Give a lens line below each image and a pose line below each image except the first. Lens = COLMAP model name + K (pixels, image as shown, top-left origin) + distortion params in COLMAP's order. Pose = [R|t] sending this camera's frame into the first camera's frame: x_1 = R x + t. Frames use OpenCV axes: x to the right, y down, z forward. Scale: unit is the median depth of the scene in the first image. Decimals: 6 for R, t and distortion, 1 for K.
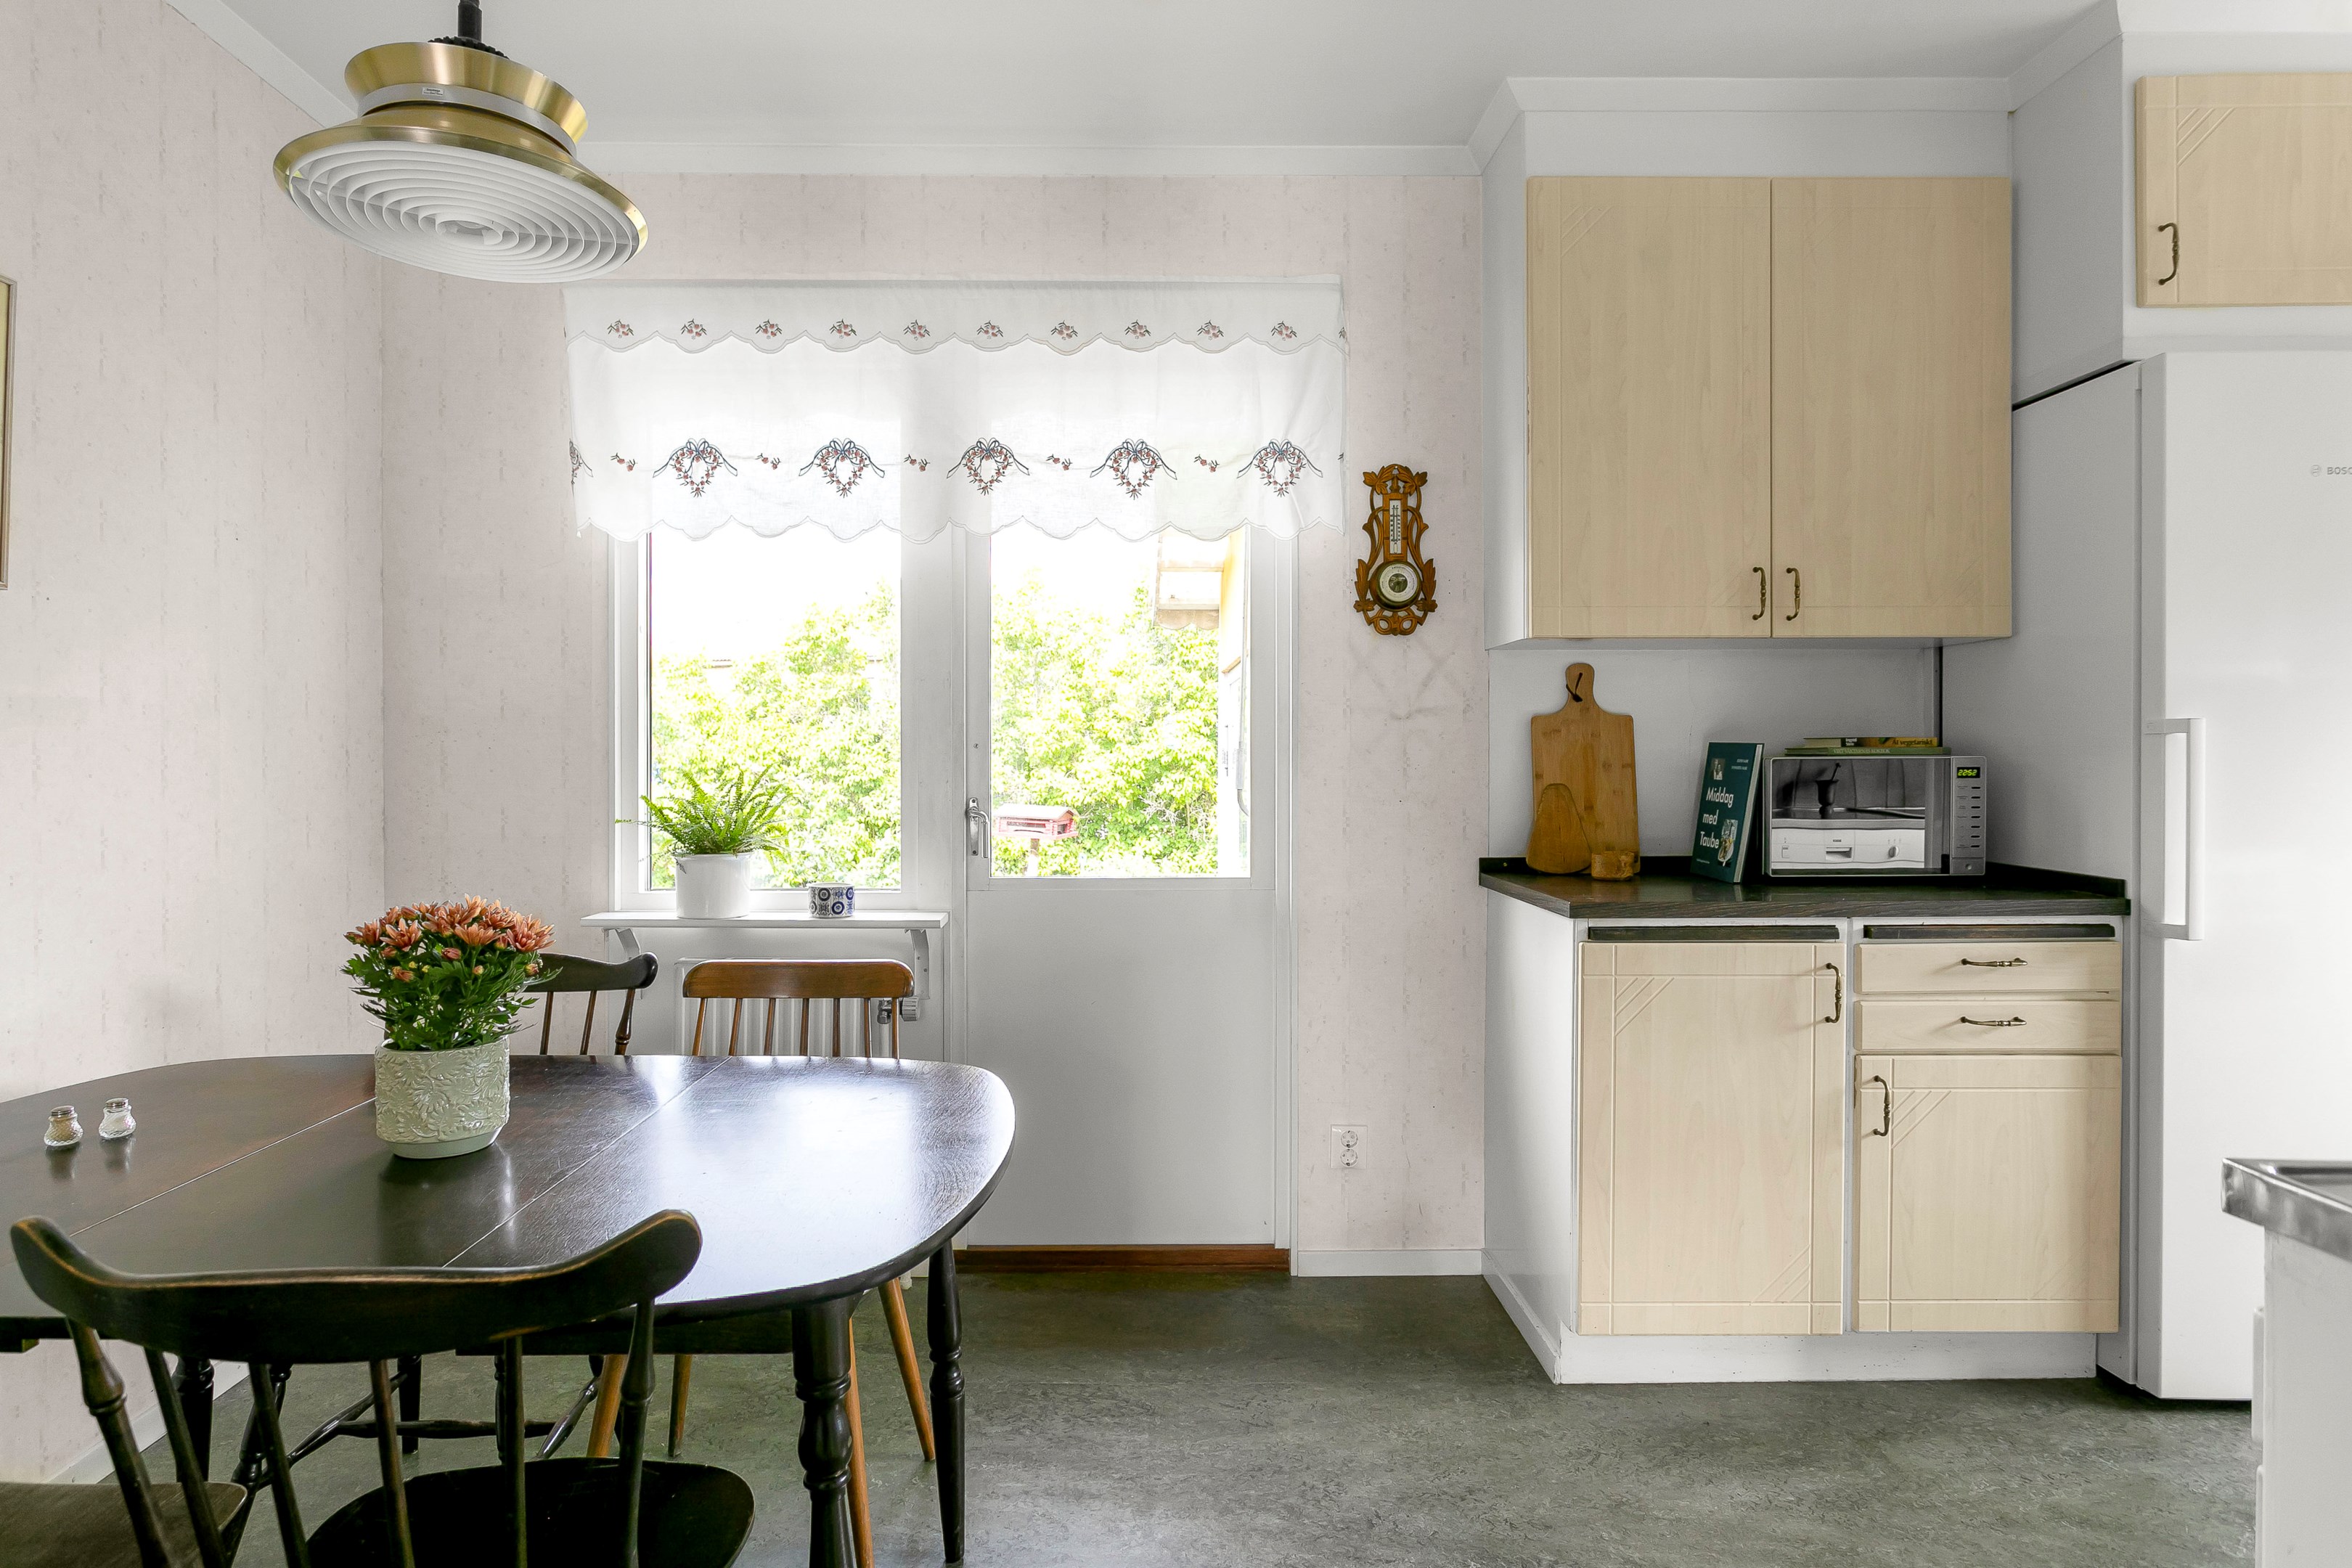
lens RADIAL K [[1327.2, 0, 1151.1], [0, 1327.2, 762.2], [0, 0, 1]] dist [-0.018941, 0.012926]
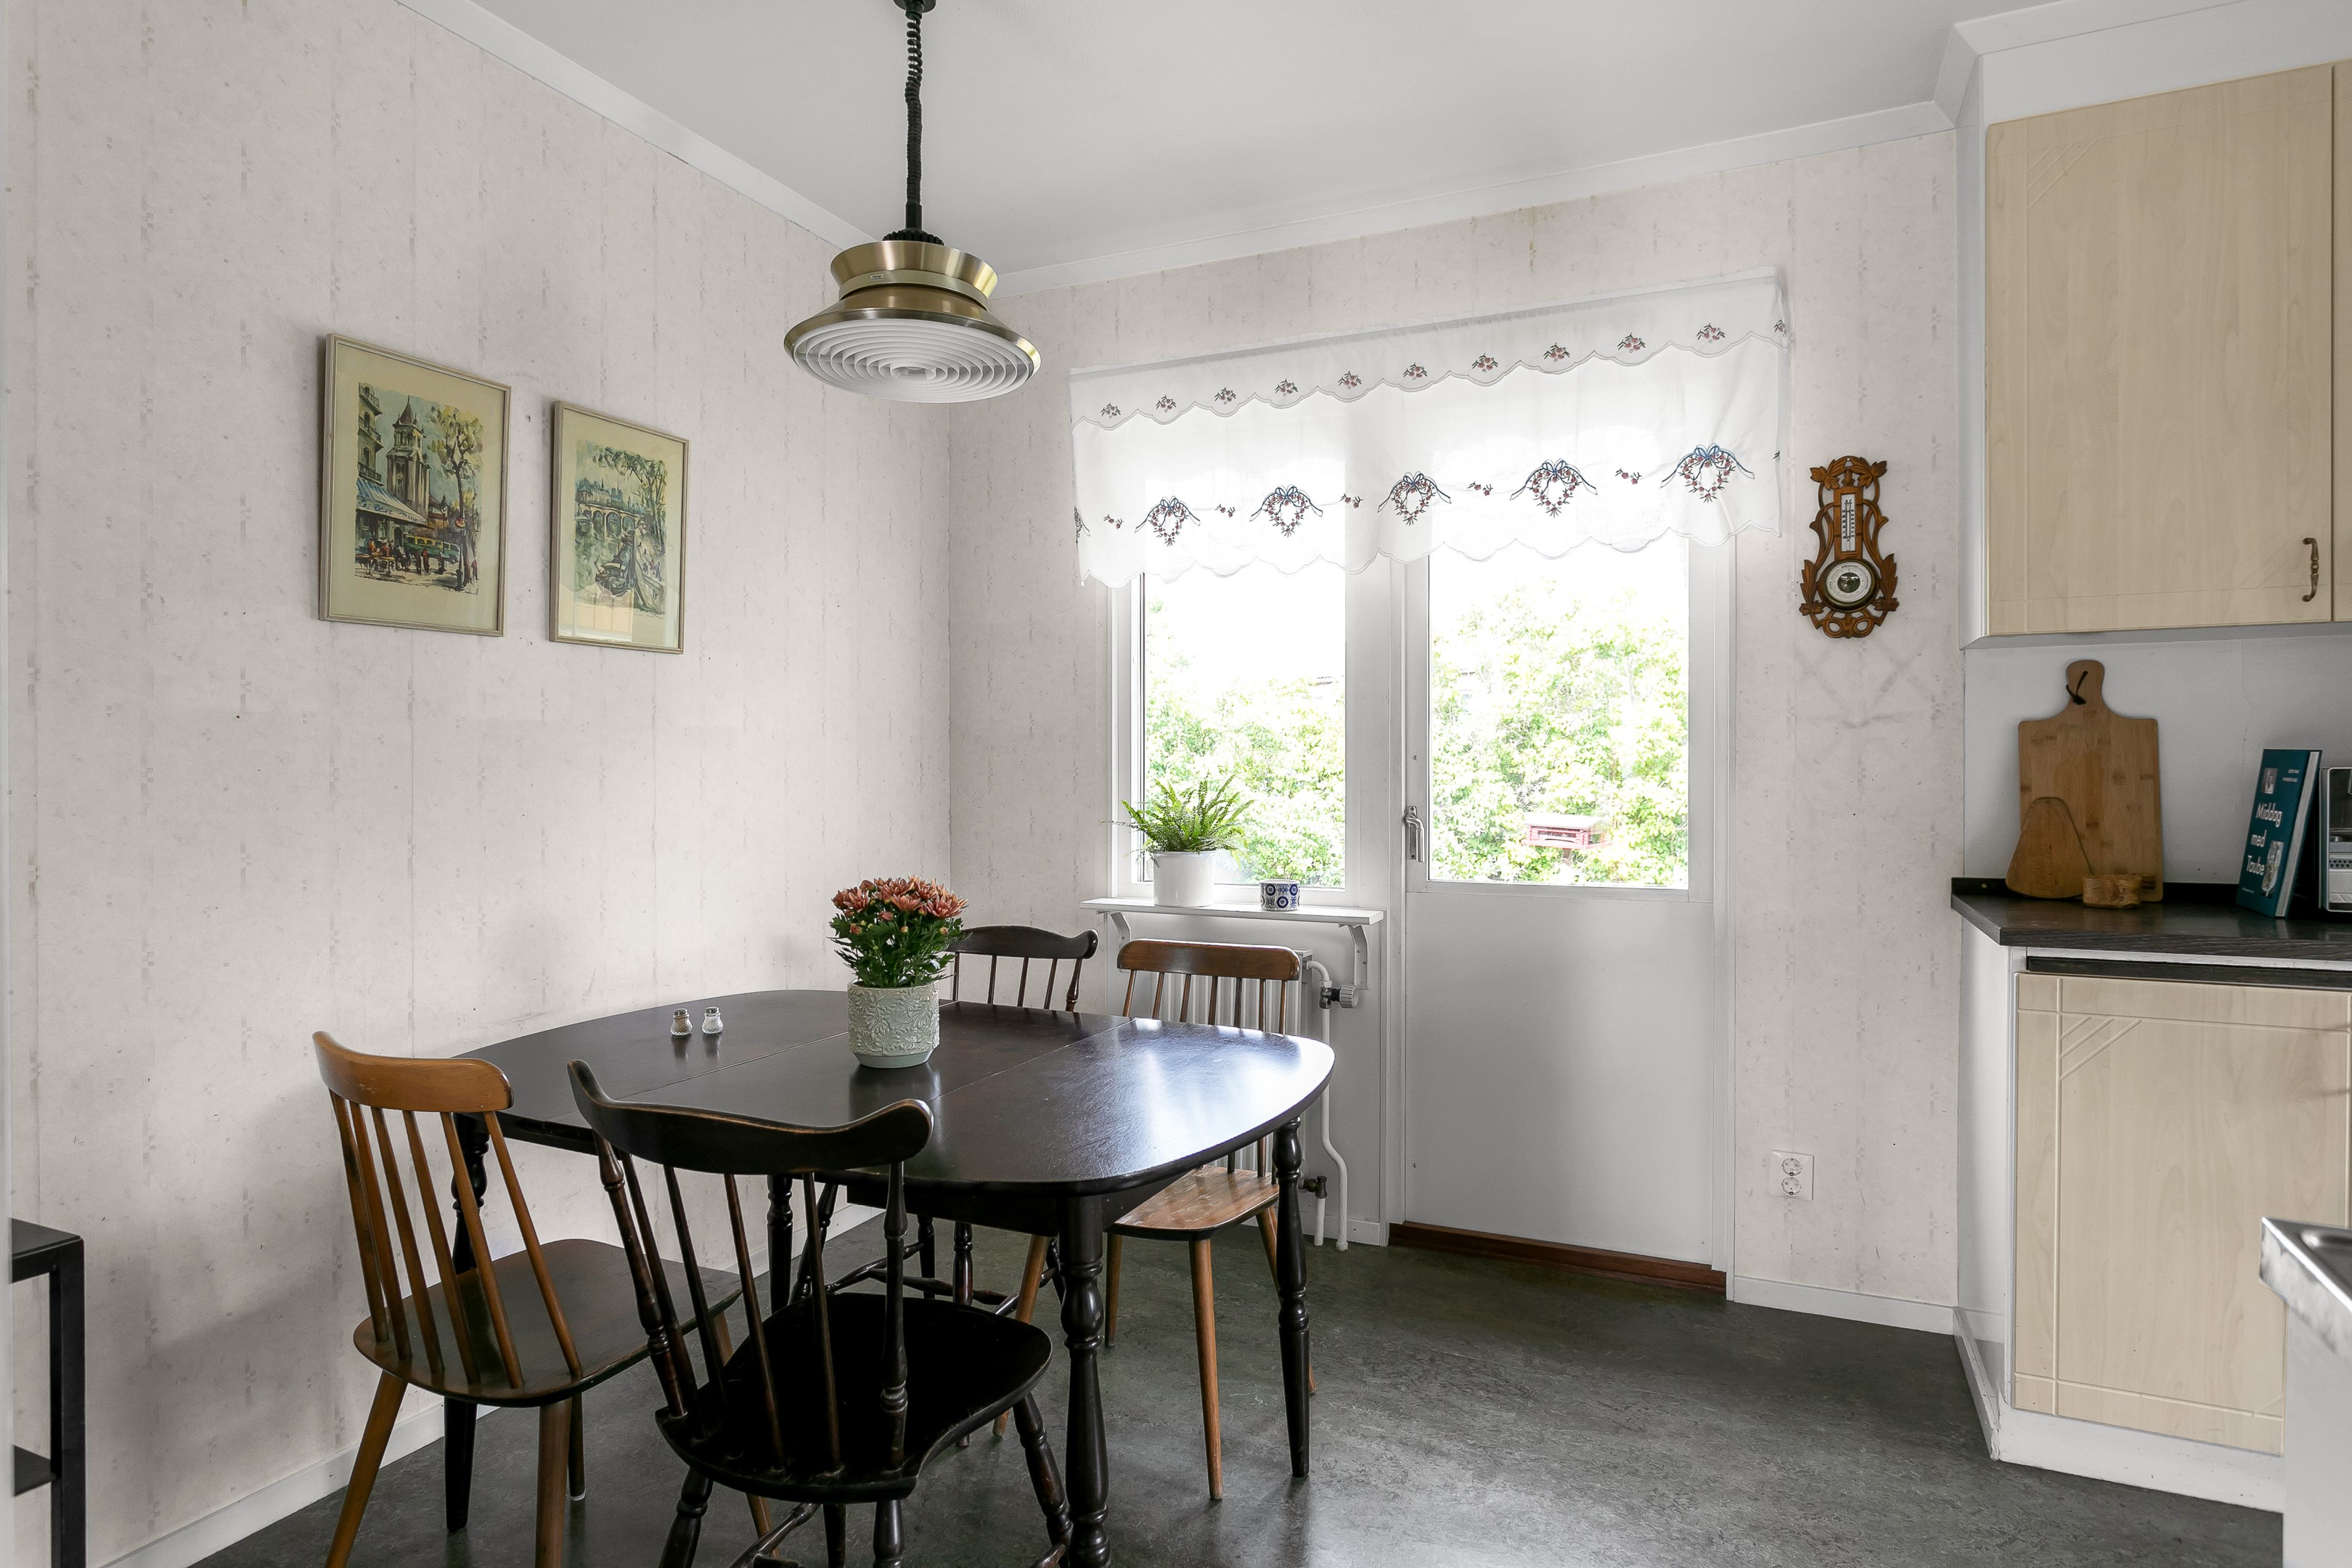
lens RADIAL K [[1327.2, 0, 1210.2], [0, 1327.2, 767.6], [0, 0, 1]] dist [-0.018941, 0.012926]
pose [[0.902901, -0.001508, -0.429846, 0.190635], [0.000447, 0.999997, -0.002569, -0.001675], [0.429848, 0.002128, 0.902899, -0.043622]]
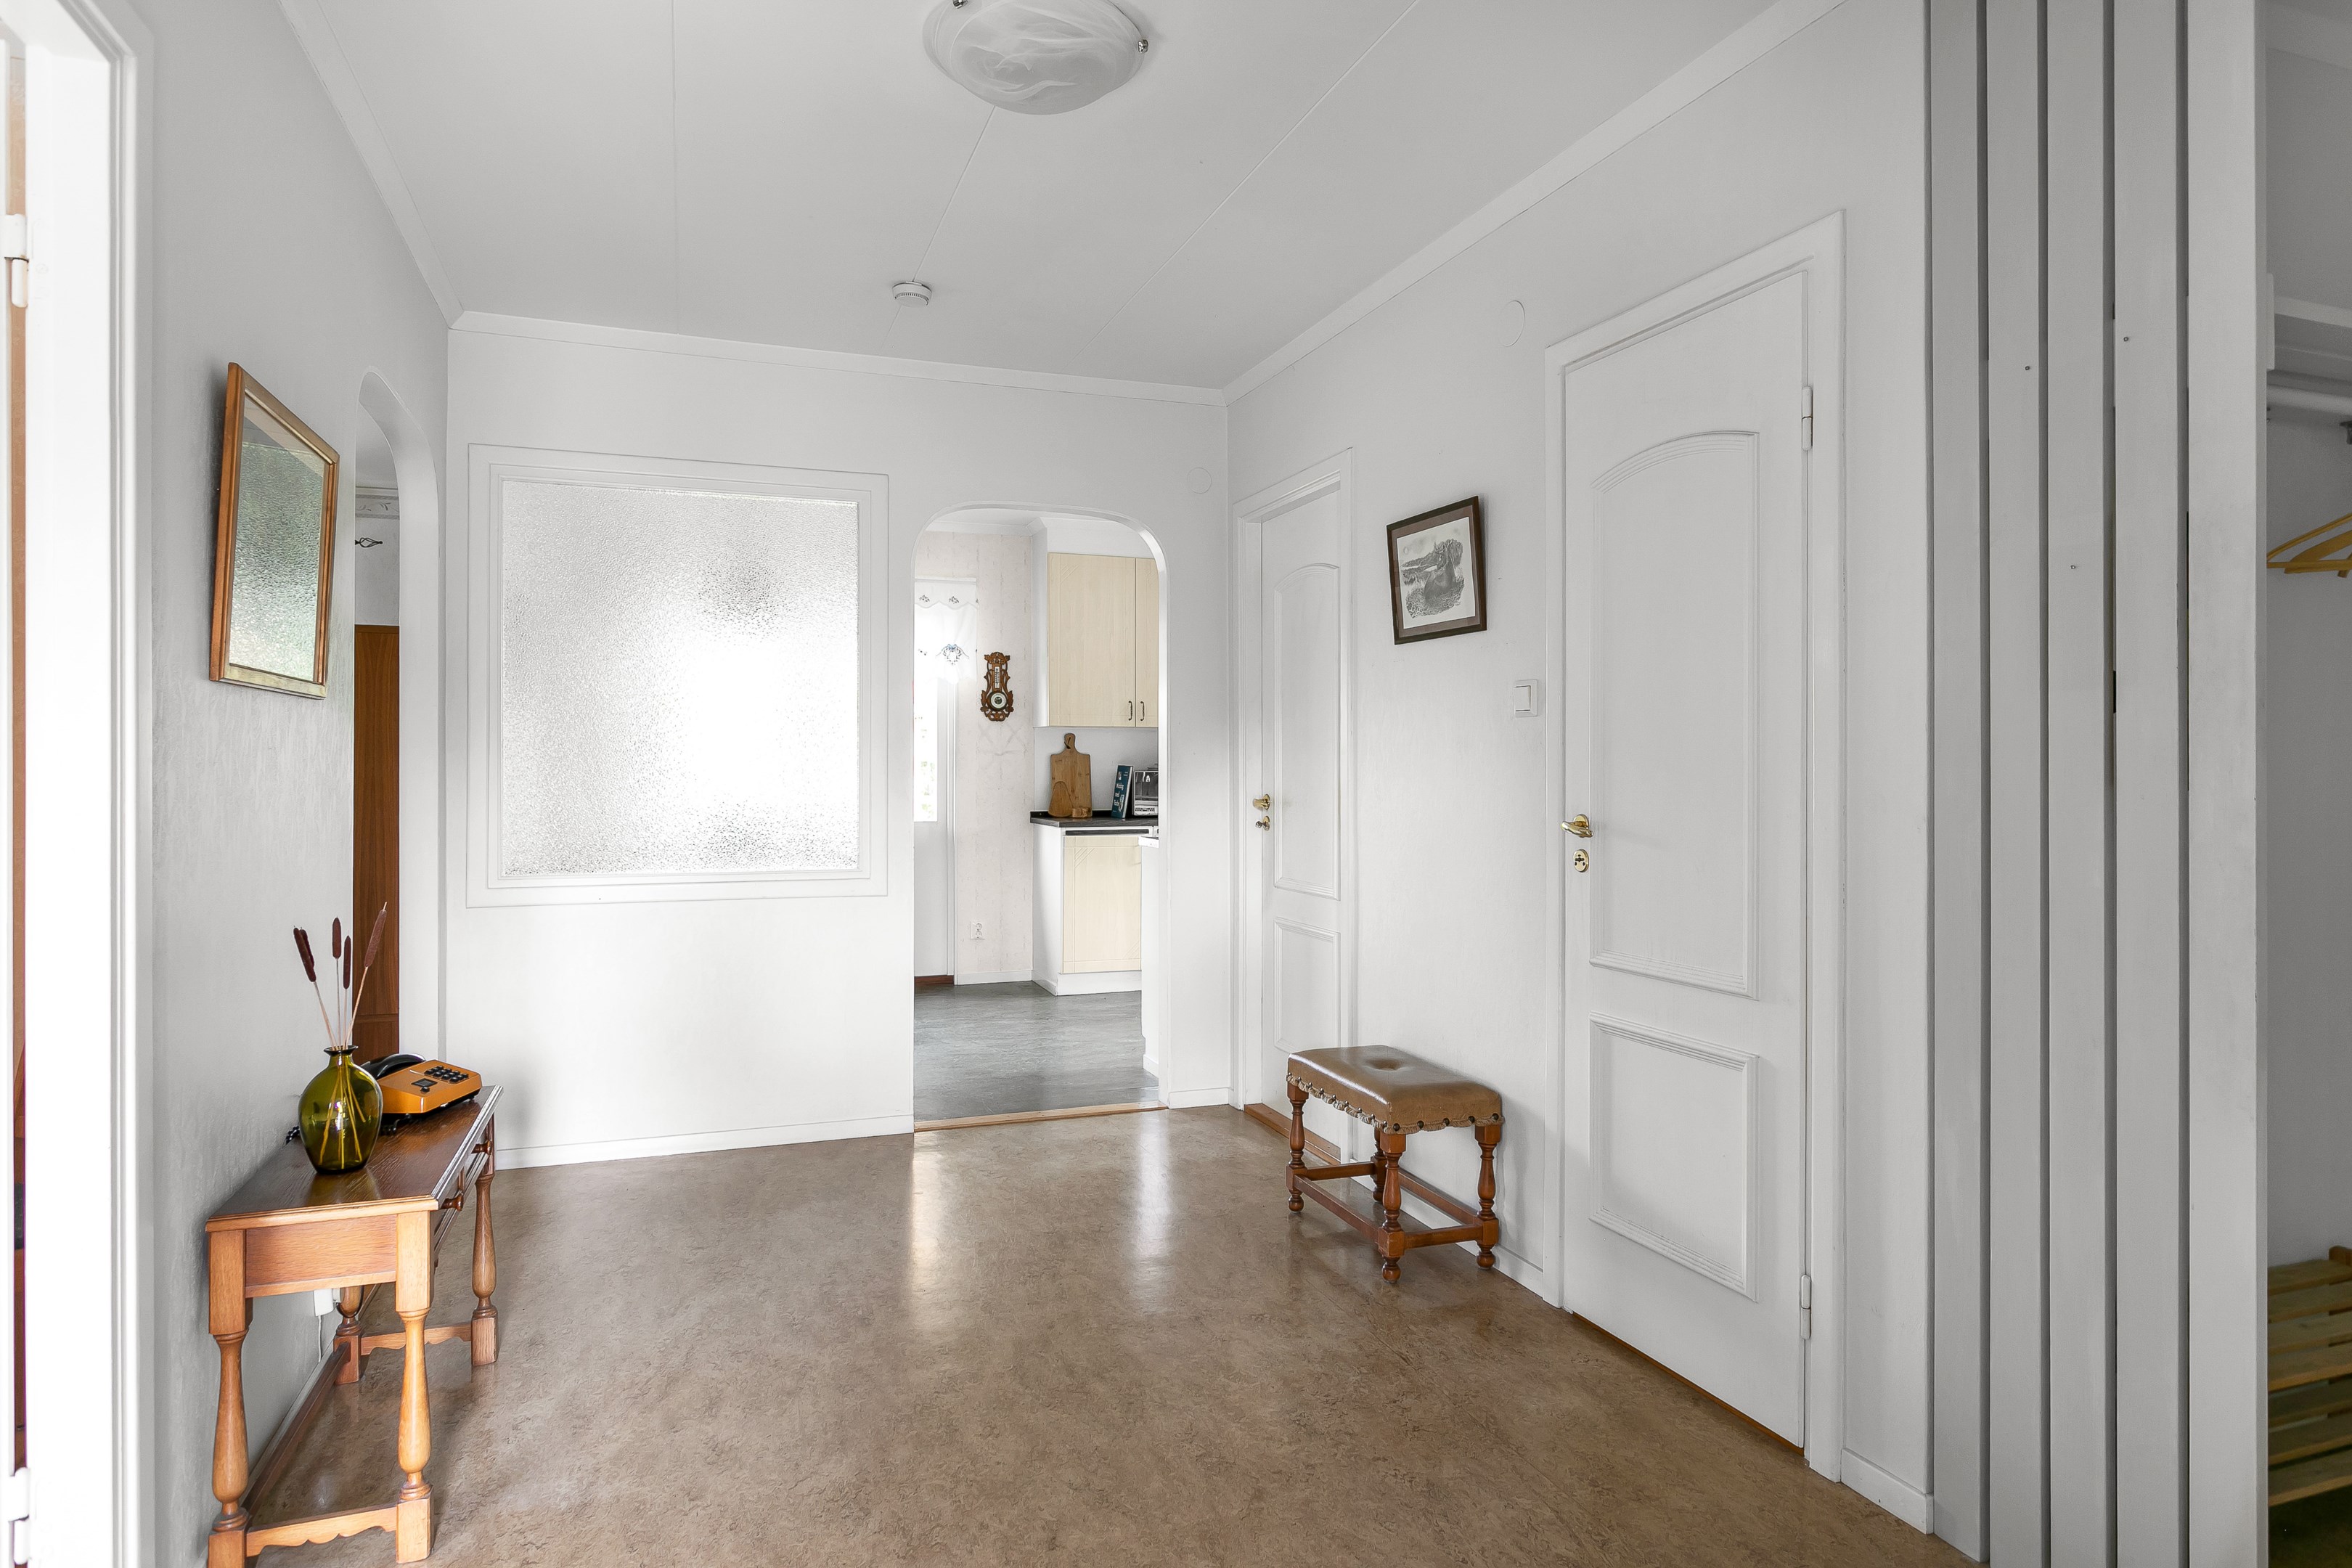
lens RADIAL K [[1327.2, 0, 1175.3], [0, 1327.2, 782.0], [0, 0, 1]] dist [-0.018941, 0.012926]
pose [[0.942795, 0.001654, 0.333369, -0.348994], [-0.003356, 0.999984, 0.004530, 0.005443], [-0.333356, -0.005390, 0.942786, -1.541637]]
